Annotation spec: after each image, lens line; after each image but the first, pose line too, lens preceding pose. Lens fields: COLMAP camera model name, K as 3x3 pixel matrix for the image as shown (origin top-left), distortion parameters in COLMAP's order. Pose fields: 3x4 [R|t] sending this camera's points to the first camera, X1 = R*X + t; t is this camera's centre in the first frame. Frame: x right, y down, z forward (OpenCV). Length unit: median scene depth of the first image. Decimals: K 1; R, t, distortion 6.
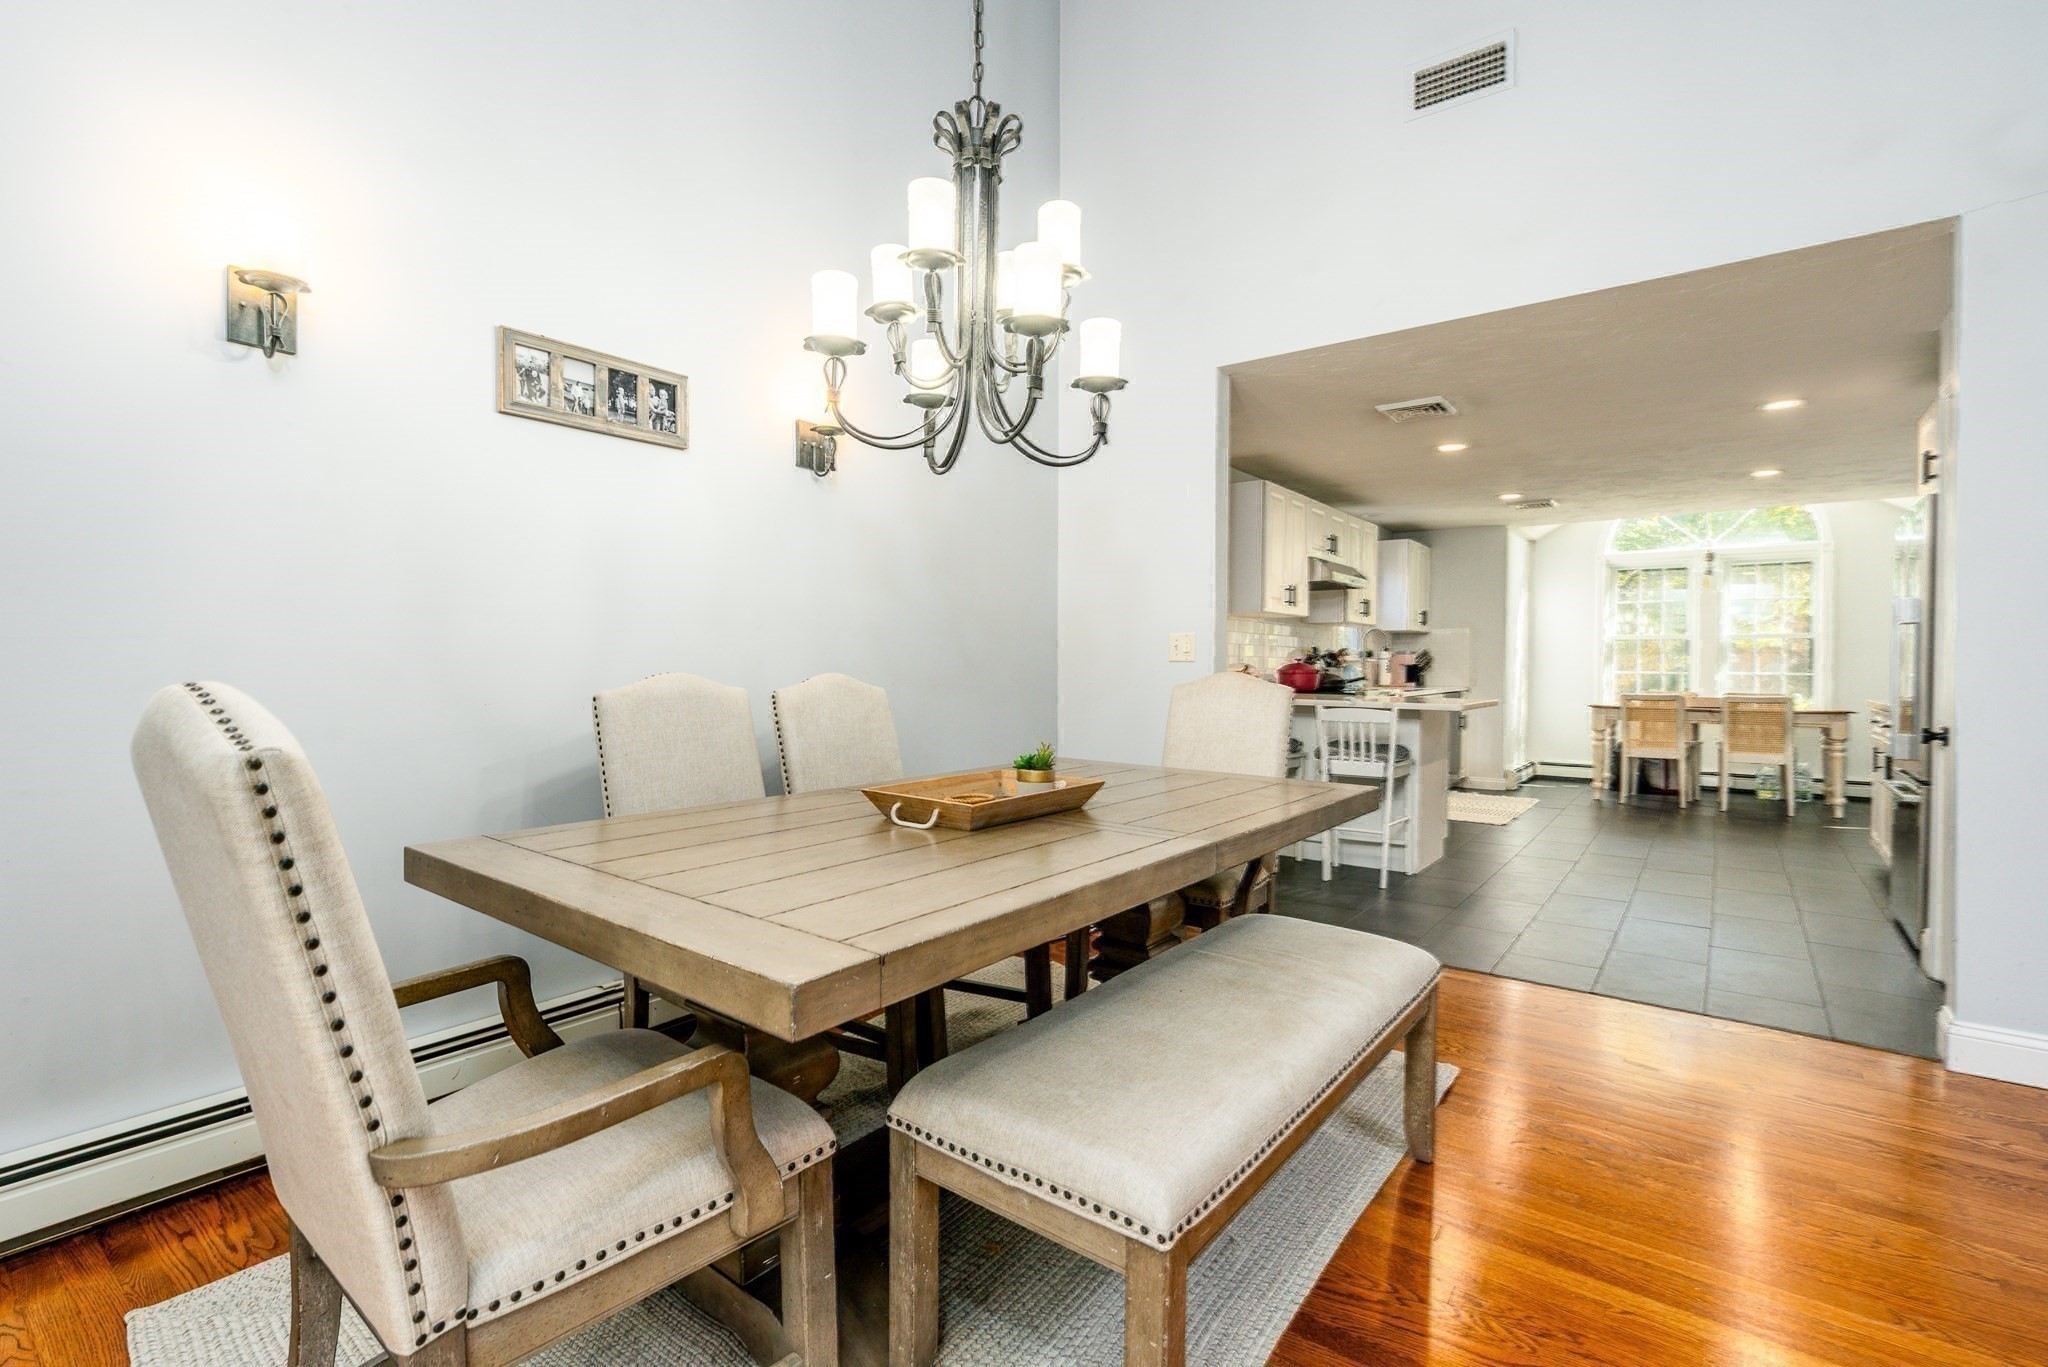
lens RADIAL K [[917.5, 0, 1038.7], [0, 917.5, 682.6], [0, 0, 1]] dist [-0.004316, -0.000207]
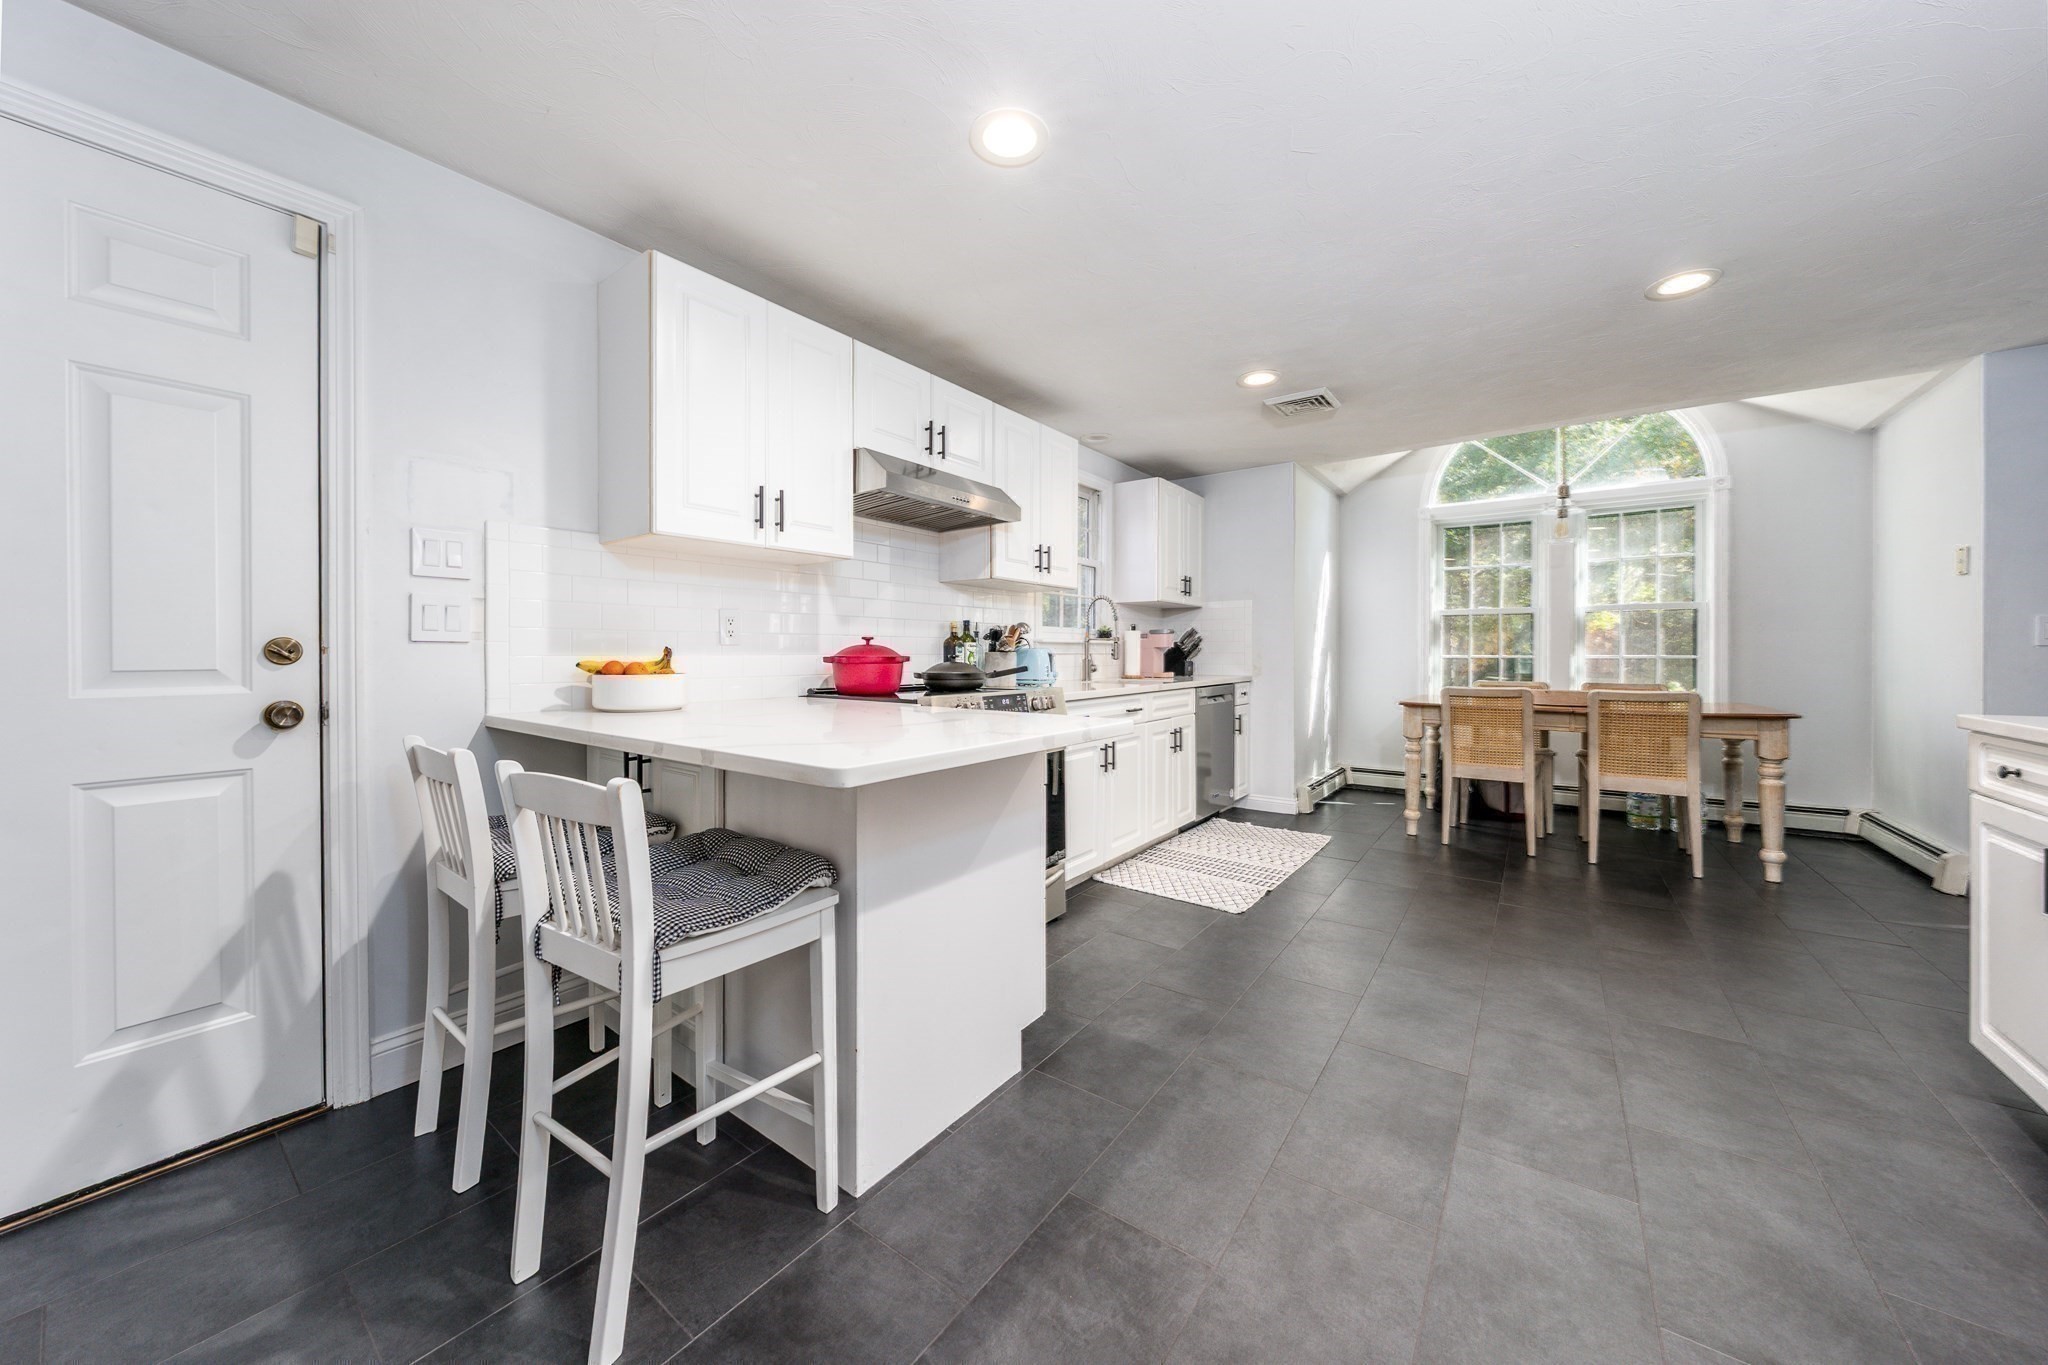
lens RADIAL K [[706.2, 0, 1048.7], [0, 706.2, 662.4], [0, 0, 1]] dist [0.001103, -0.000115]
pose [[0.999573, -0.006933, 0.028384, 0.310164], [0.007085, 0.999961, -0.005250, -0.005824], [-0.028346, 0.005449, 0.999583, 0.454670]]
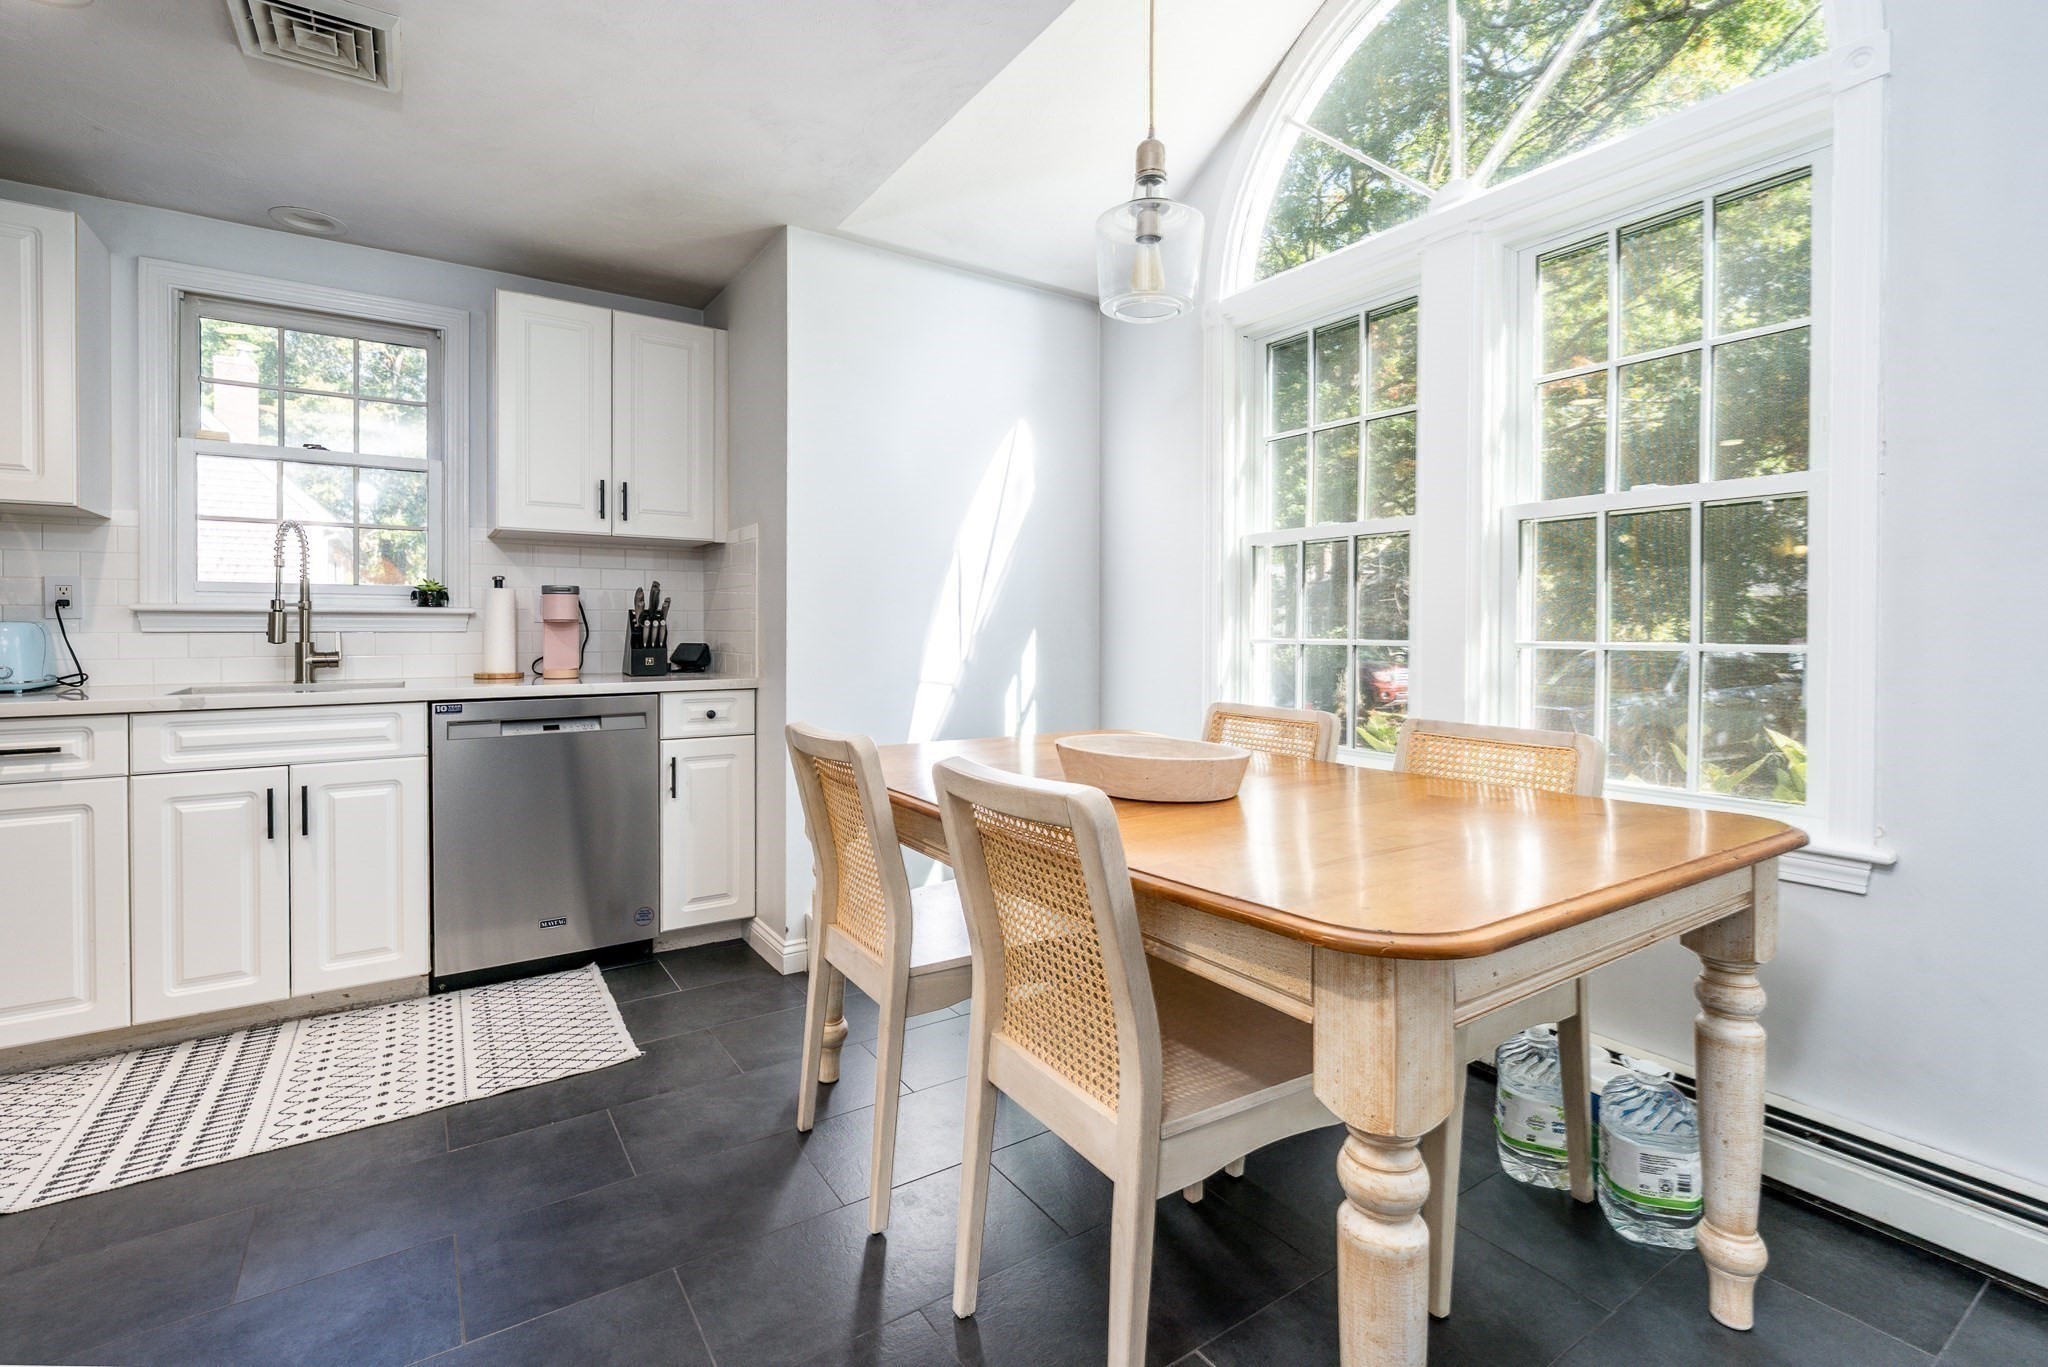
lens RADIAL K [[917.5, 0, 1023.2], [0, 917.5, 634.5], [0, 0, 1]] dist [-0.004316, -0.000207]
pose [[0.942239, -0.002679, -0.334932, 0.762465], [-0.002025, 0.999904, -0.013695, -0.009739], [0.334936, 0.013582, 0.942143, 0.748691]]
